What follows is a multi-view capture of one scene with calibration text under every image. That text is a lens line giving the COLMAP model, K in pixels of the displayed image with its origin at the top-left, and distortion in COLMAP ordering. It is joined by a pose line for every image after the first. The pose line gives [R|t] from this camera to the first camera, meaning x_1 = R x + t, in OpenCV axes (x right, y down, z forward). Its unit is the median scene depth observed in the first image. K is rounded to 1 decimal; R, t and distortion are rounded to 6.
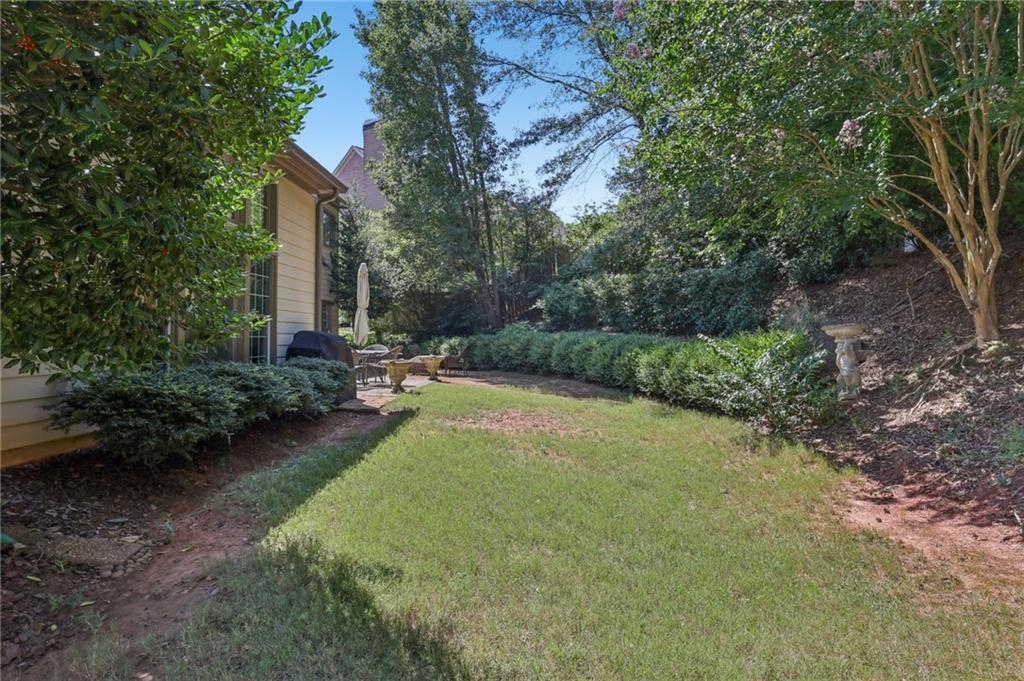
lens RADIAL K [[641.0, 0, 508.7], [0, 641.0, 344.6], [0, 0, 1]] dist [0.006533, 0.002636]
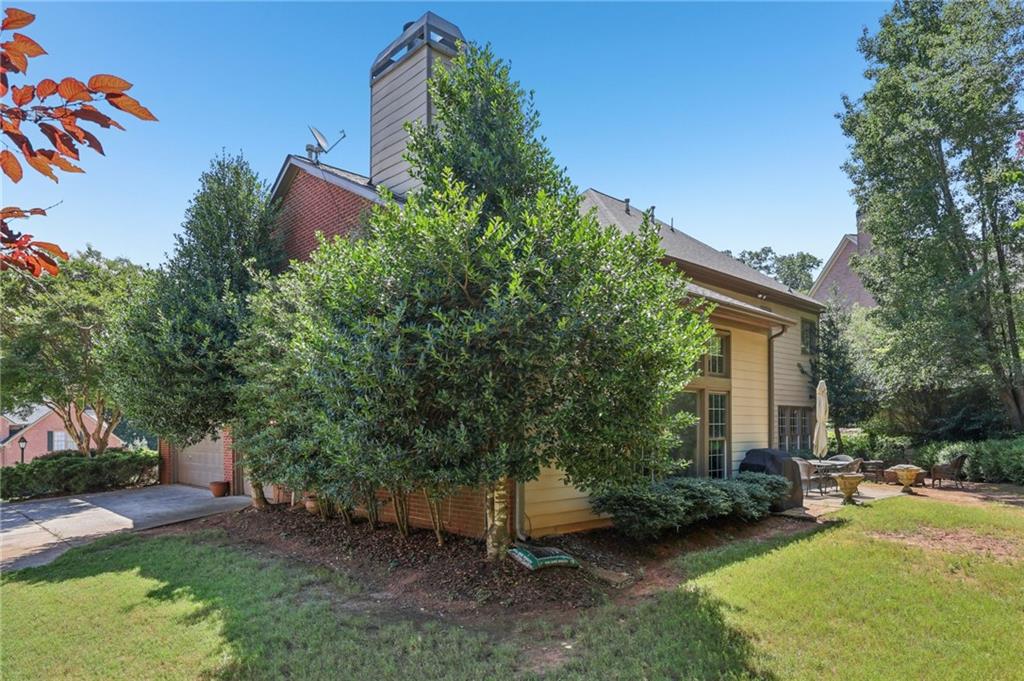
lens RADIAL K [[641.0, 0, 512.7], [0, 641.0, 342.6], [0, 0, 1]] dist [0.006533, 0.002636]
pose [[0.734526, -0.095243, -0.671864, 0.358475], [-0.004223, 0.989440, -0.144879, -0.076642], [0.678568, 0.109255, 0.726367, -0.485780]]
